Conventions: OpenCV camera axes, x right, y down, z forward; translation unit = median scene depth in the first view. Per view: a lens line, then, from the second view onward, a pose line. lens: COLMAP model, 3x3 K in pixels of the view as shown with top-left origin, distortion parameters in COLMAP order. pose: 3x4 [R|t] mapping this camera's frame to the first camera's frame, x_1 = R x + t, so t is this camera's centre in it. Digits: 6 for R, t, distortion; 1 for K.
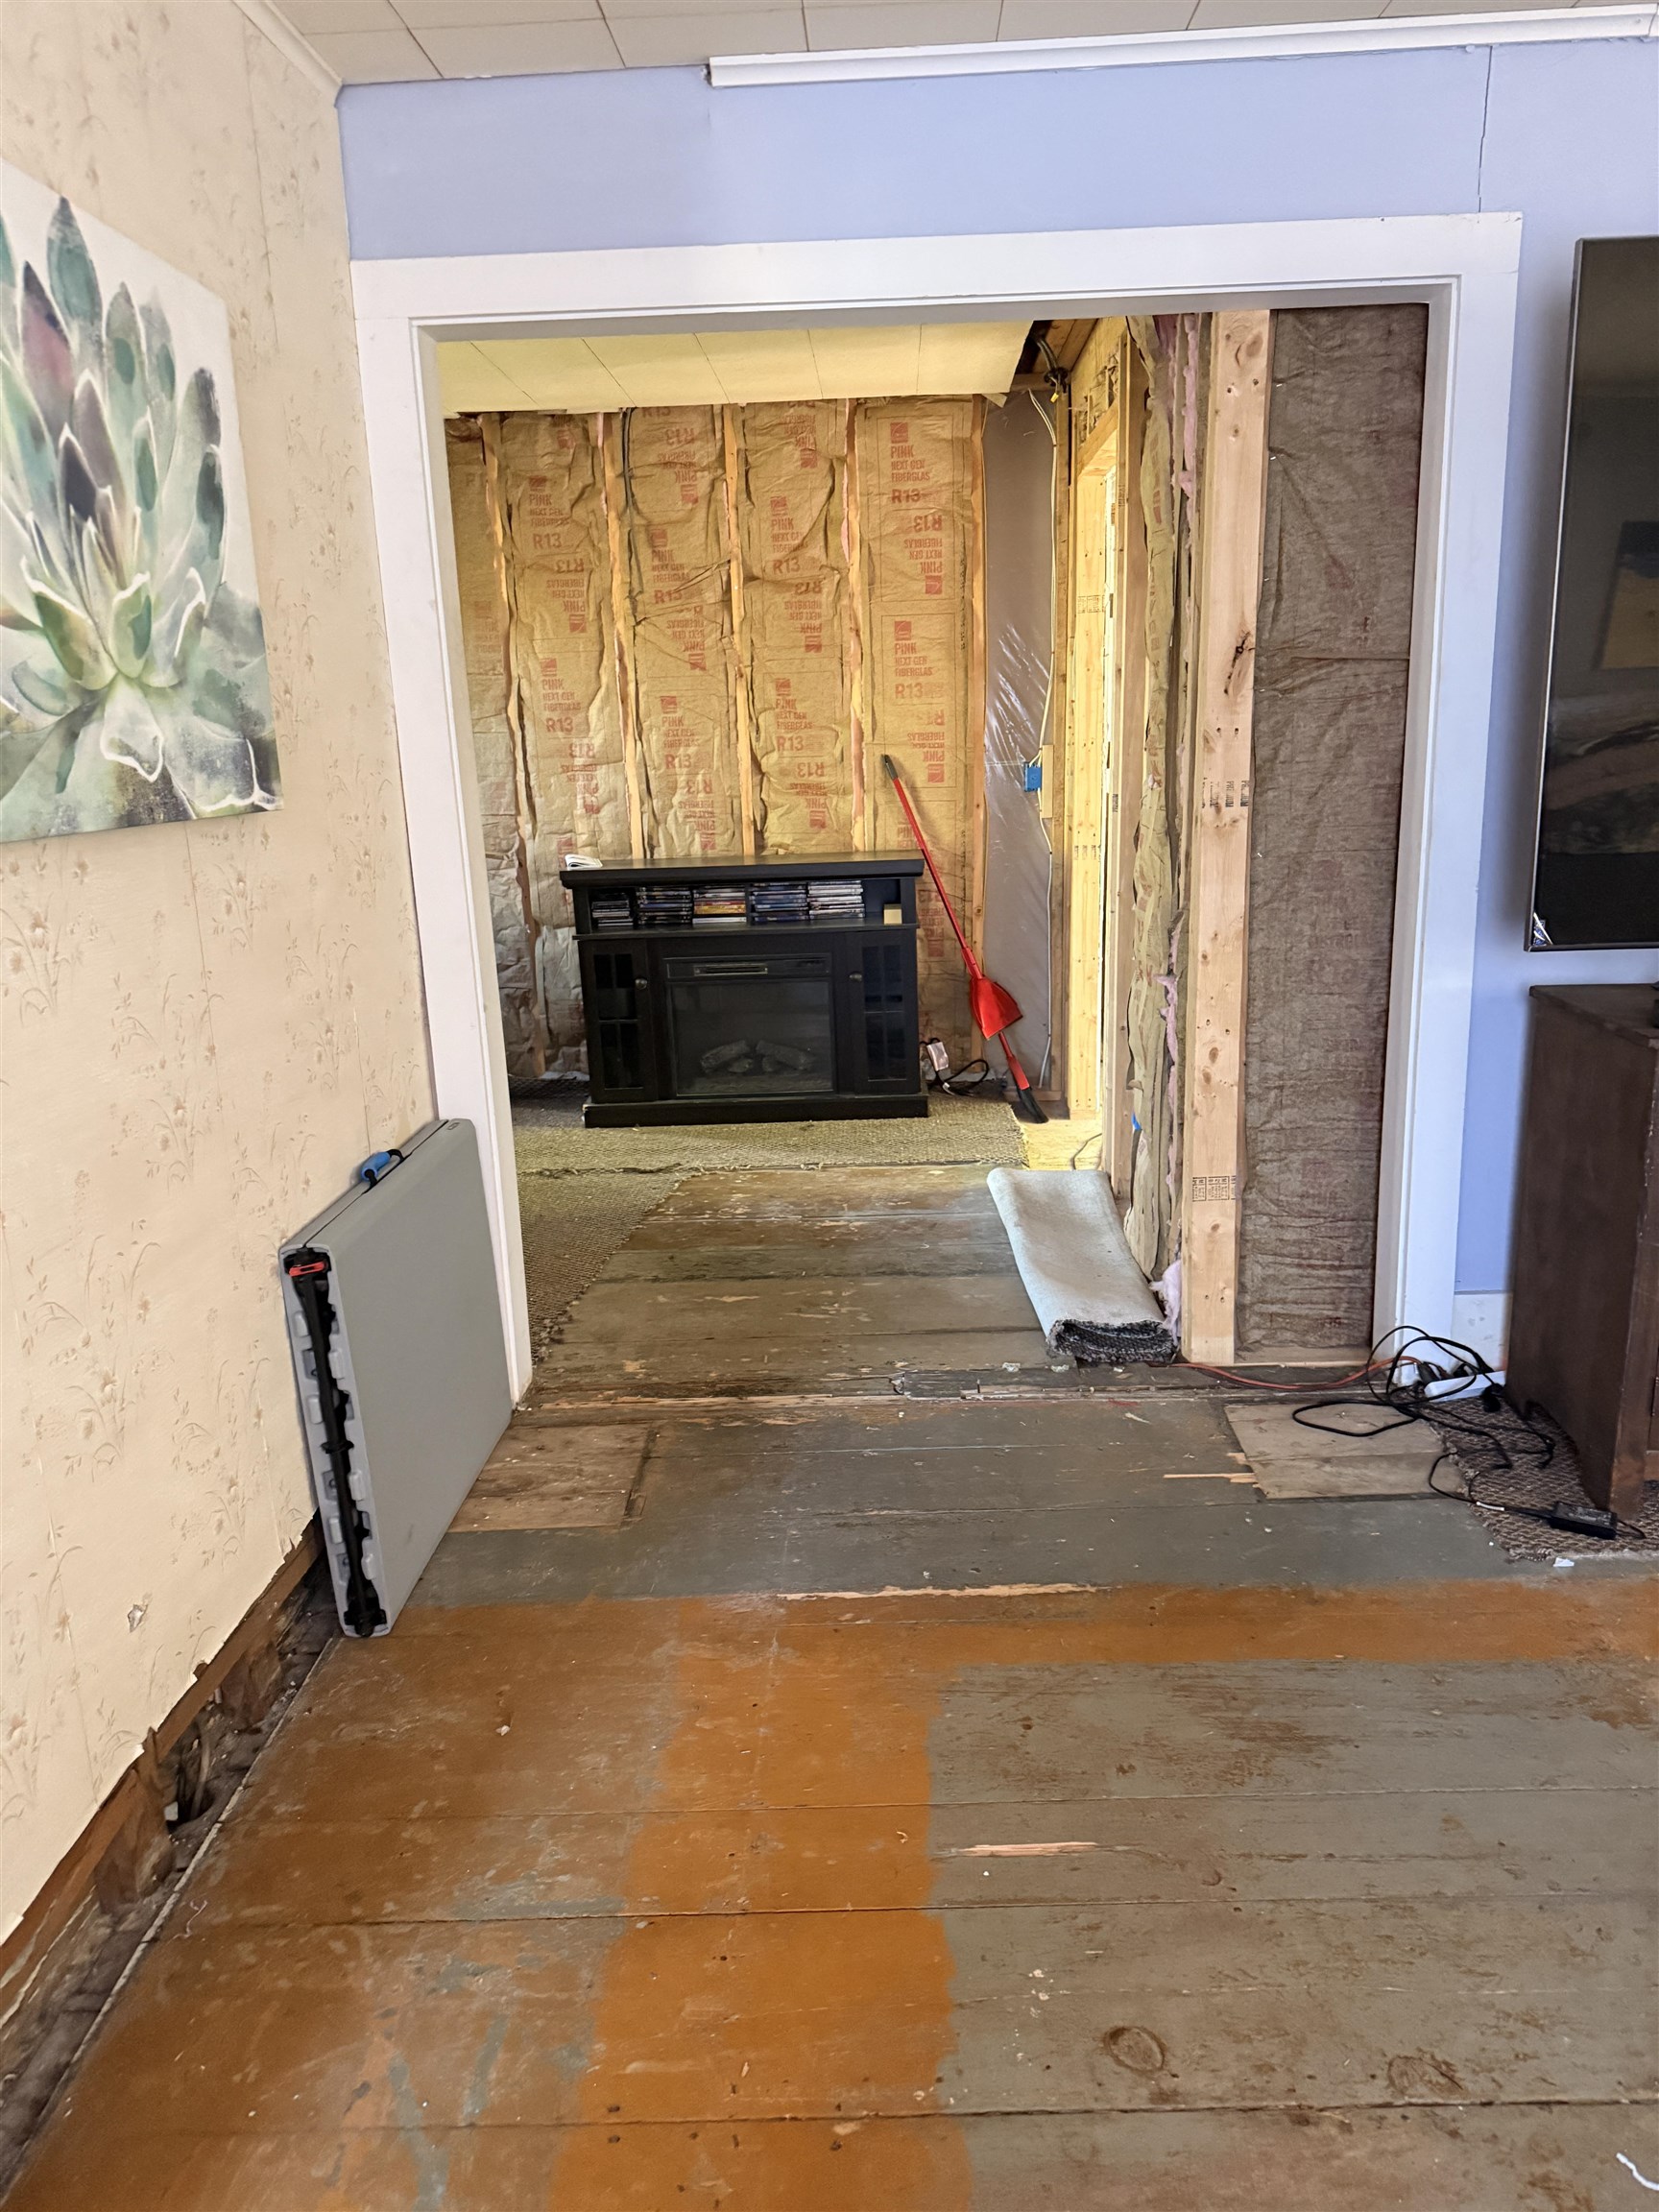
lens RADIAL K [[1576.9, 0, 837.6], [0, 1576.9, 1115.0], [0, 0, 1]] dist [0.031246, -0.025881]
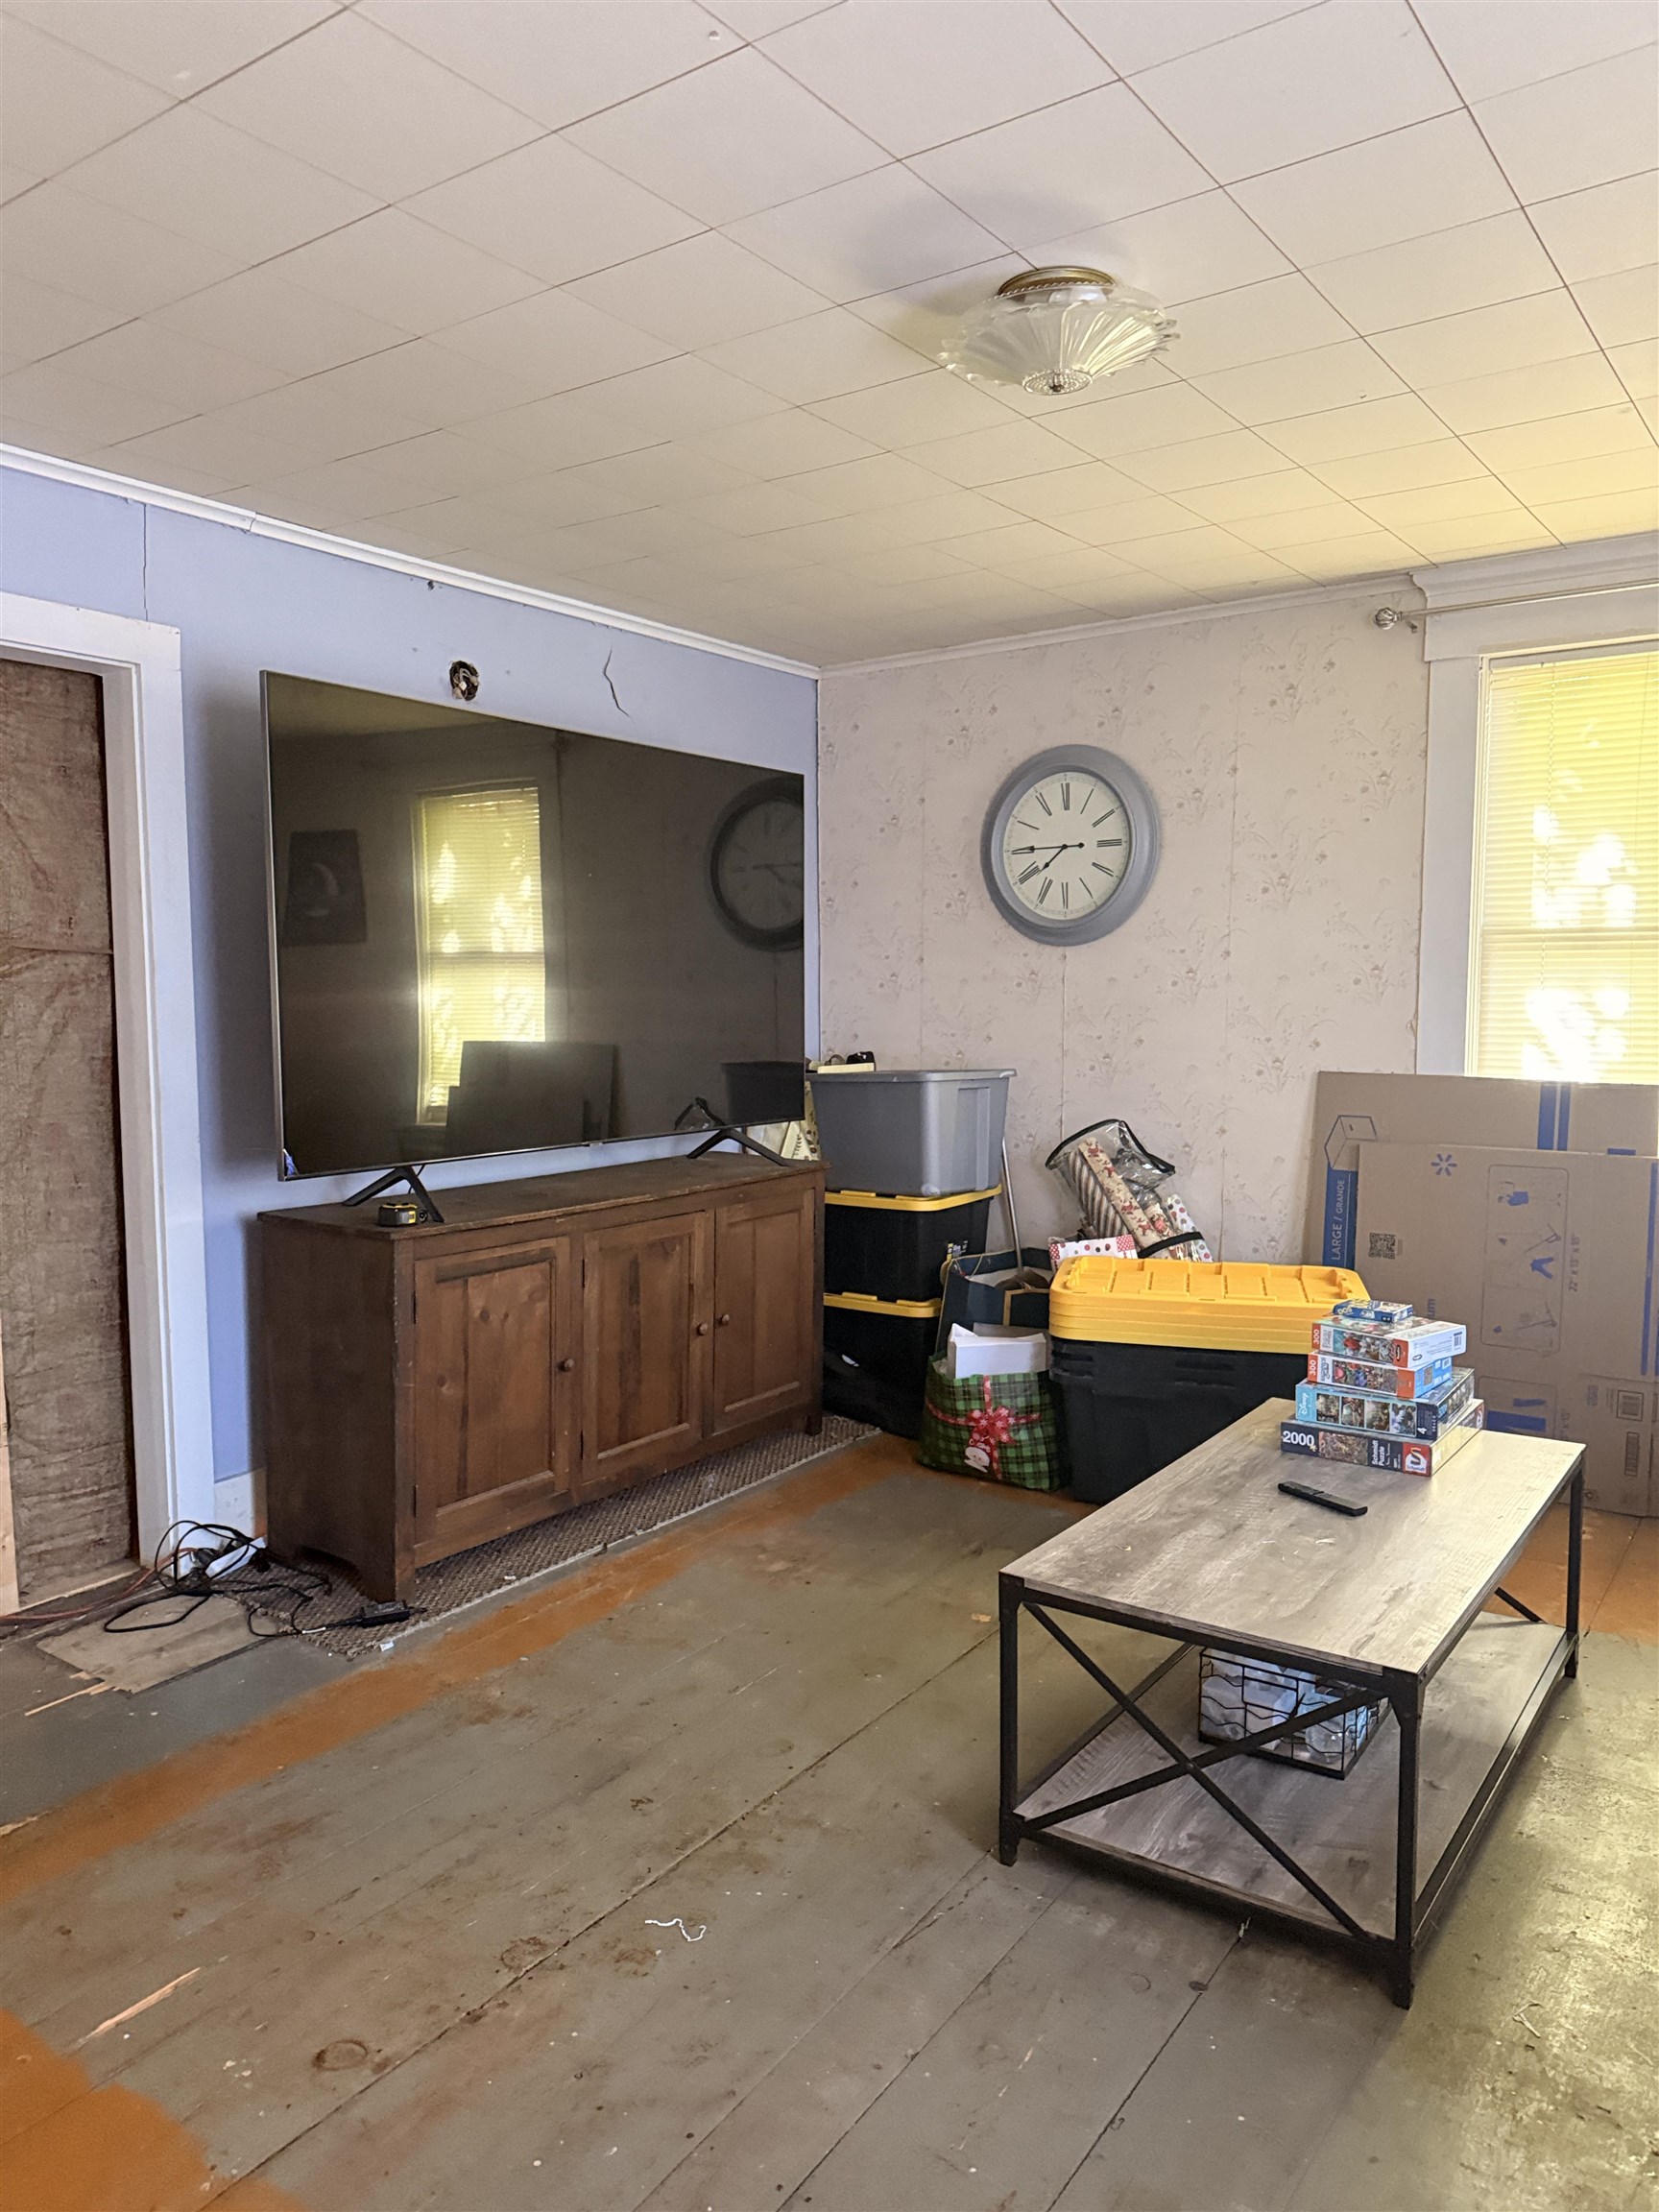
lens RADIAL K [[1576.9, 0, 837.6], [0, 1576.9, 1115.0], [0, 0, 1]] dist [0.031246, -0.025881]
pose [[0.552802, -0.039609, 0.832371, -0.330093], [0.188273, 0.978978, -0.078452, 0.026765], [-0.811766, 0.200081, 0.548638, -0.069921]]
